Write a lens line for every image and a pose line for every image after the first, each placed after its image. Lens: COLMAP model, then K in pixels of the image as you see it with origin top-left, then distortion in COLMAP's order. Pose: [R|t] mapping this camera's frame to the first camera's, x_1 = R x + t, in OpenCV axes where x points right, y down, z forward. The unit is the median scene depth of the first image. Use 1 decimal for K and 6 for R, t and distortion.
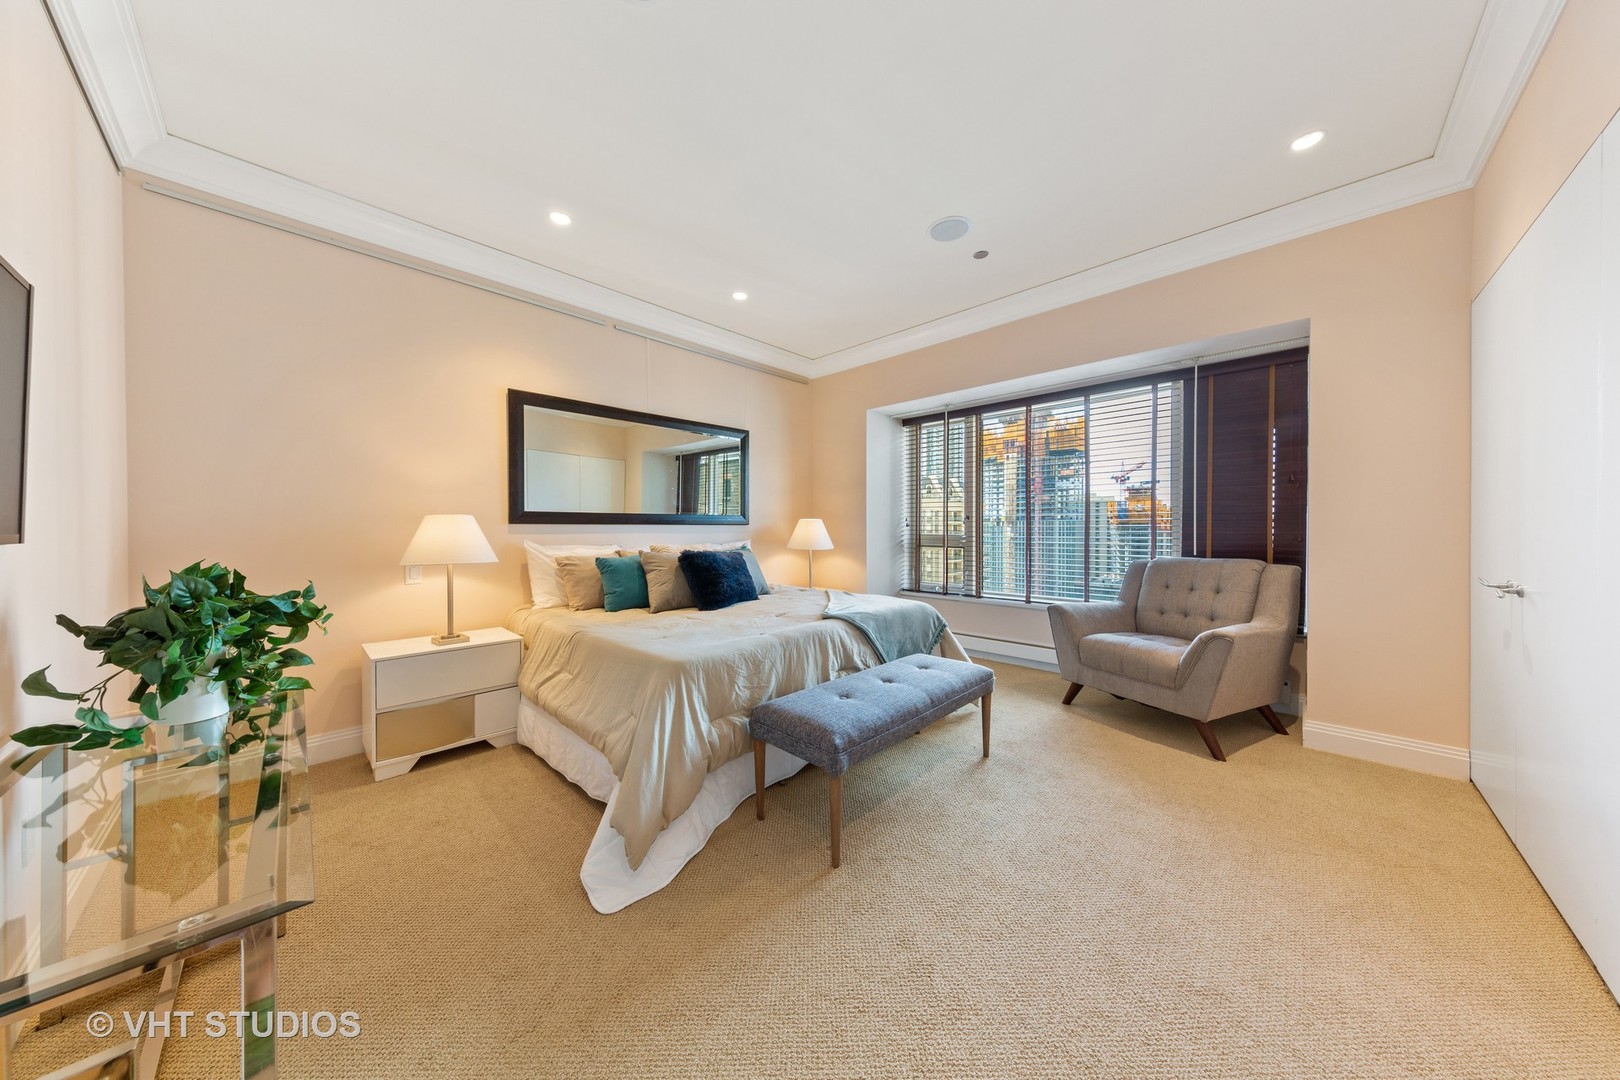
lens RADIAL K [[510.7, 0, 806.2], [0, 510.7, 532.4], [0, 0, 1]] dist [-0.001879, -0.000047]
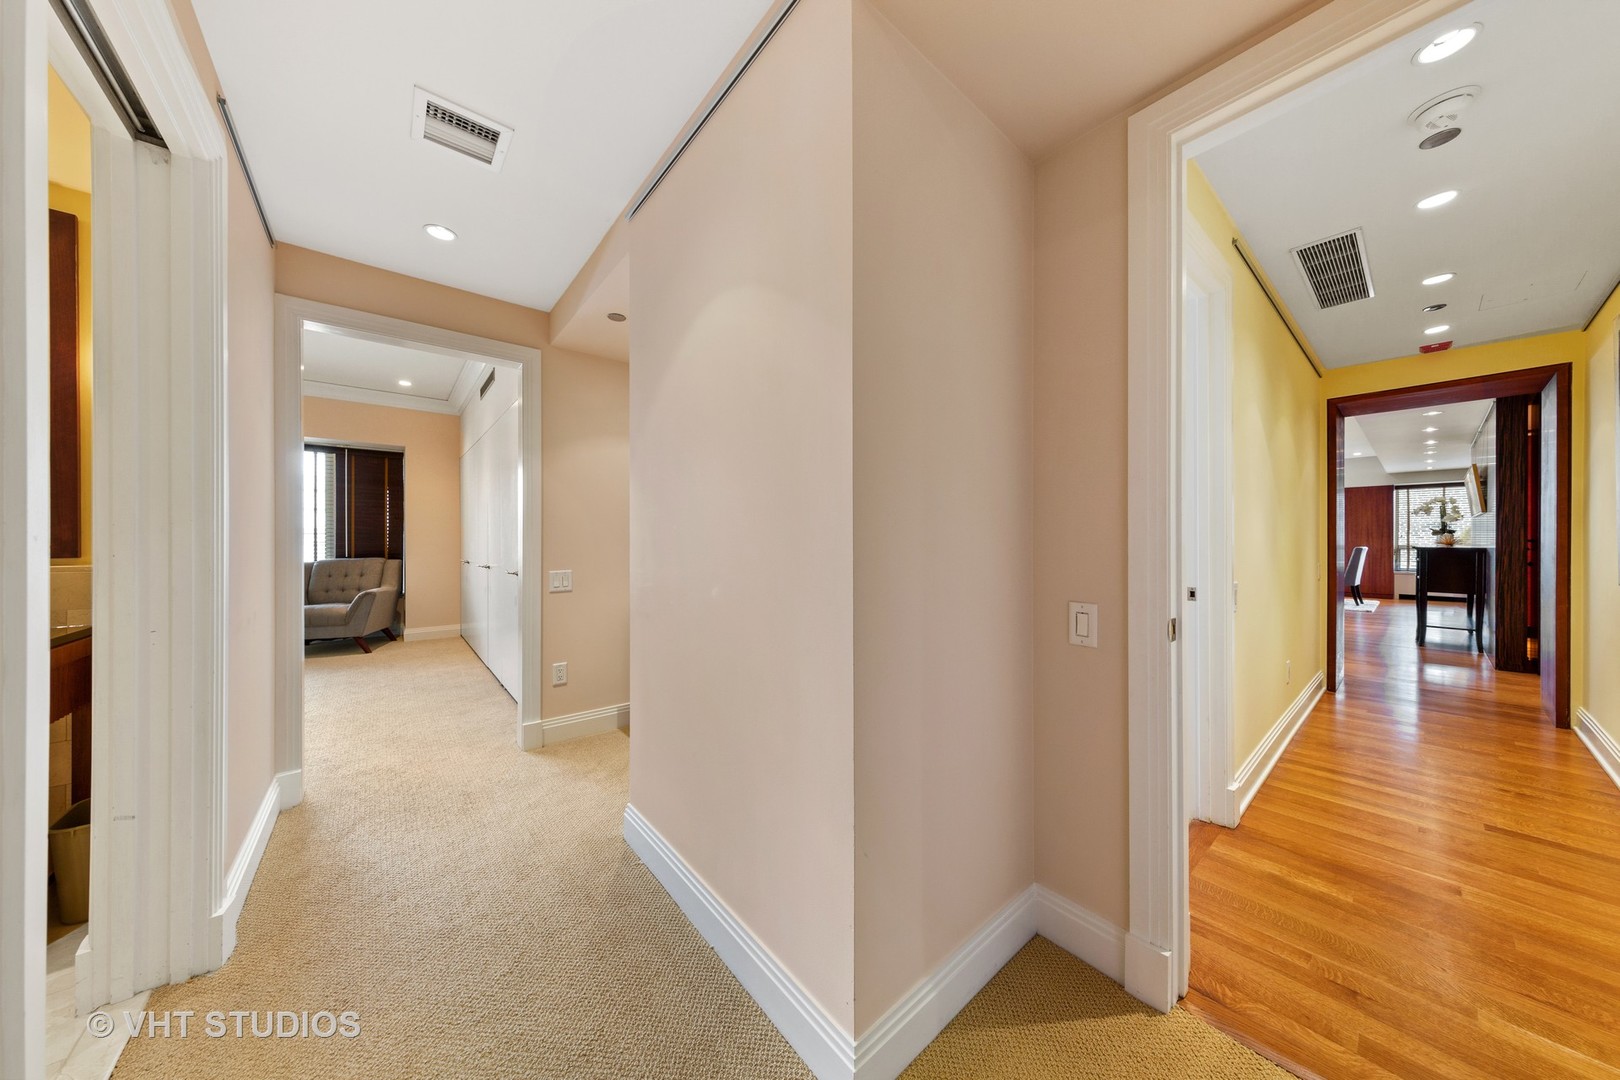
lens RADIAL K [[510.7, 0, 808.6], [0, 510.7, 539.5], [0, 0, 1]] dist [-0.001879, -0.000047]
pose [[0.108629, -0.005420, 0.994068, -0.869441], [0.009817, 0.999942, 0.004379, -0.006766], [-0.994034, 0.009283, 0.108676, -0.829707]]
